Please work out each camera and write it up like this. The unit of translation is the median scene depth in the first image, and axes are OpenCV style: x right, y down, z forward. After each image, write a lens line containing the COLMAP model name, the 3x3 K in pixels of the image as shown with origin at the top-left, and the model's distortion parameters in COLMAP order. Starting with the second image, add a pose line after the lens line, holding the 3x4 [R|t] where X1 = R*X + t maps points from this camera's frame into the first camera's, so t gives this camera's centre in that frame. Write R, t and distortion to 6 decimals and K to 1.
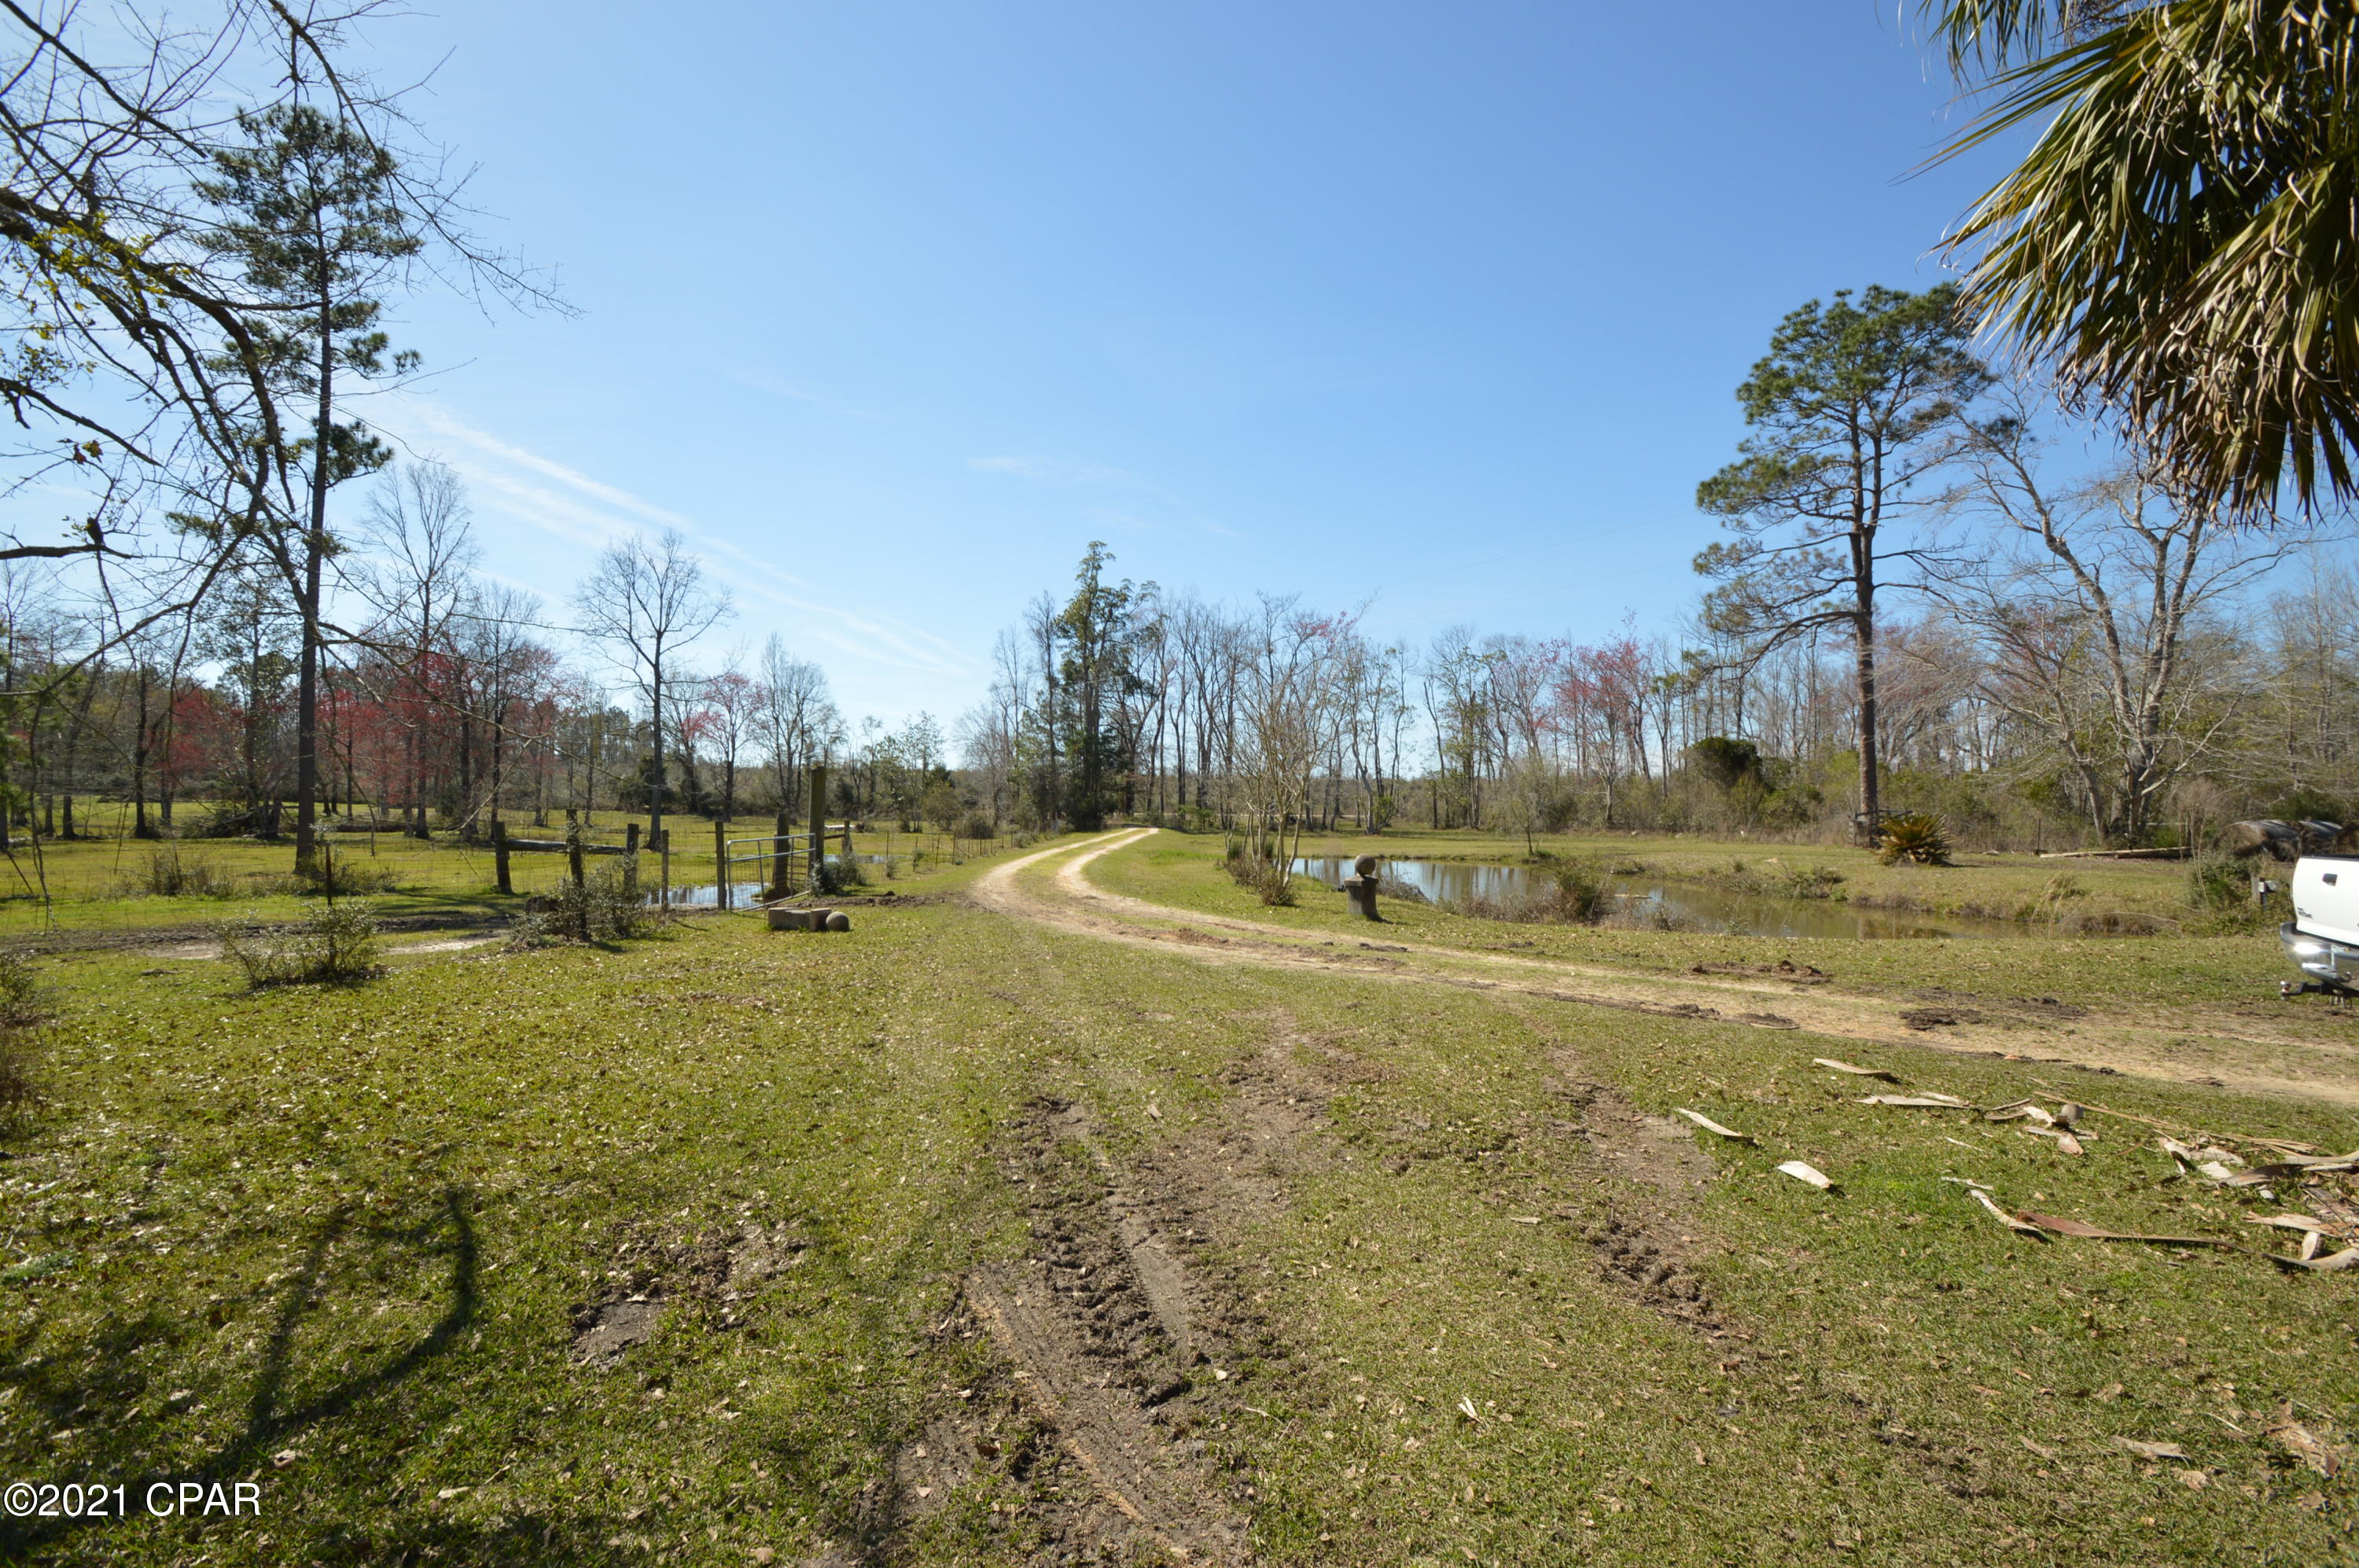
lens RADIAL K [[1050.8, 0, 1157.5], [0, 1050.8, 800.0], [0, 0, 1]] dist [0.011097, -0.013005]
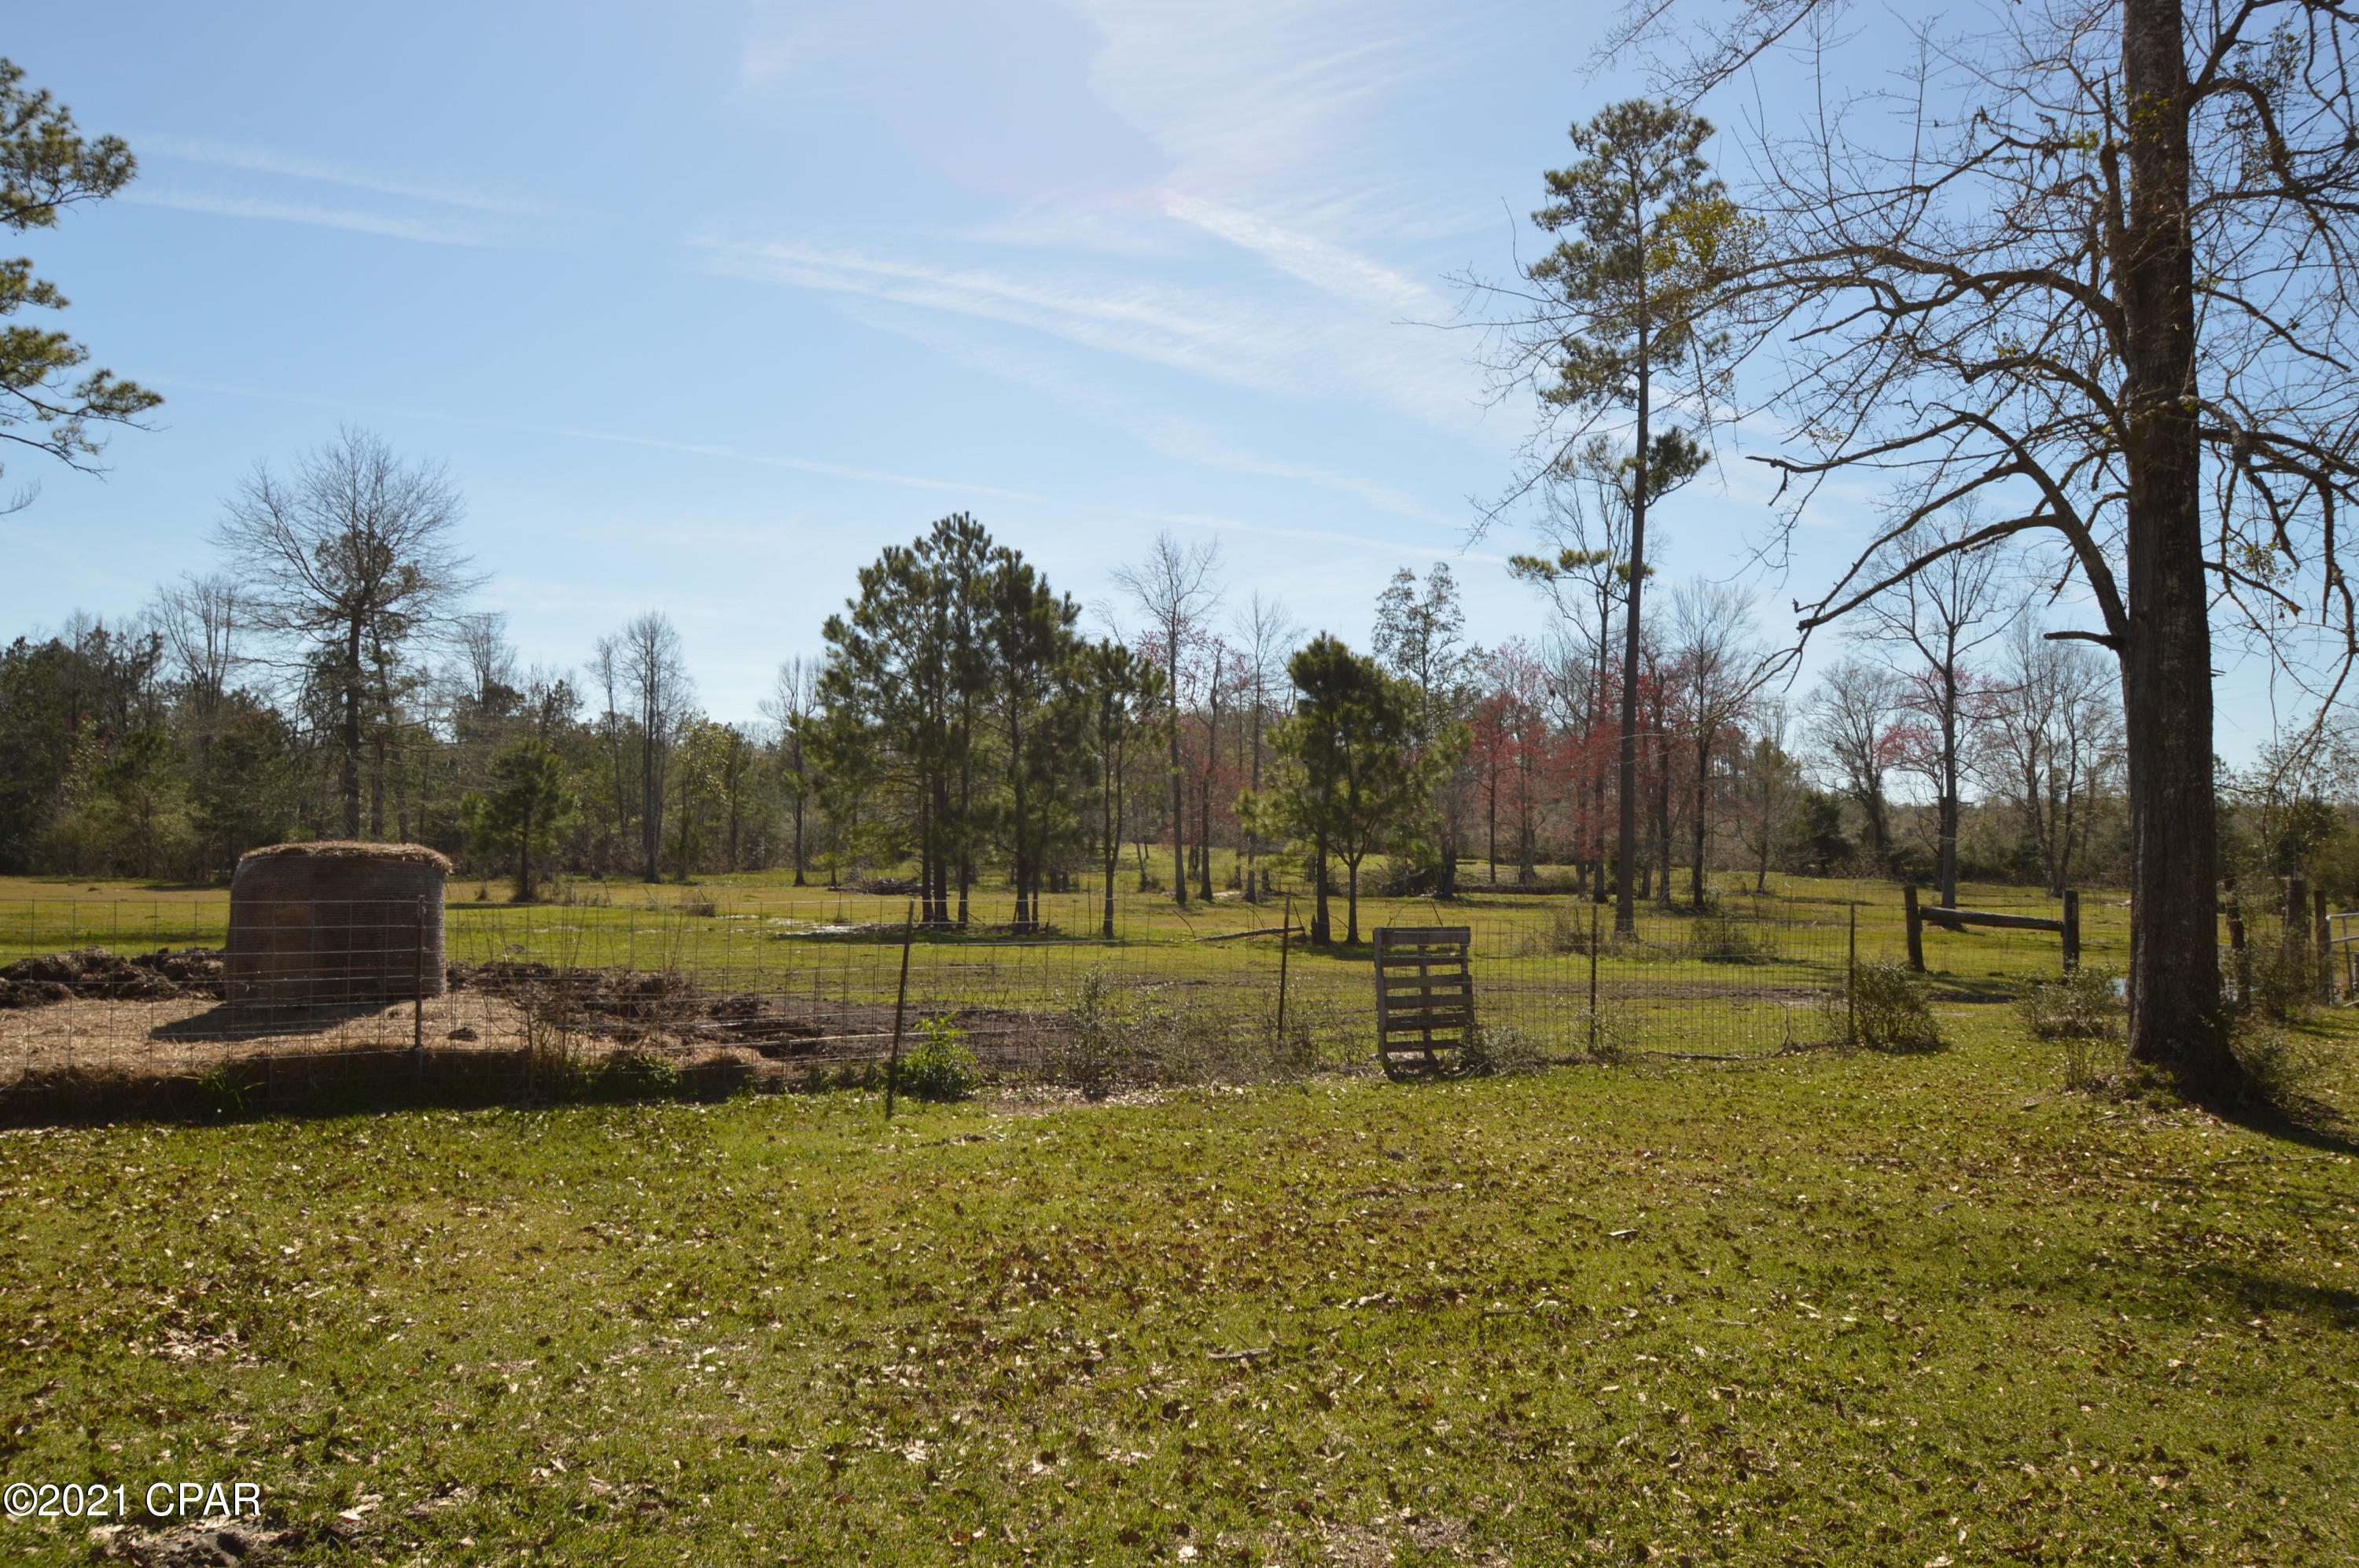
lens RADIAL K [[1654.2, 0, 1164.4], [0, 1654.2, 826.2], [0, 0, 1]] dist [-0.032466, -0.003821]
pose [[0.713428, -0.009745, -0.700661, -0.100371], [-0.002555, 0.999860, -0.016509, -0.001033], [0.700724, 0.013568, 0.713303, -0.279986]]
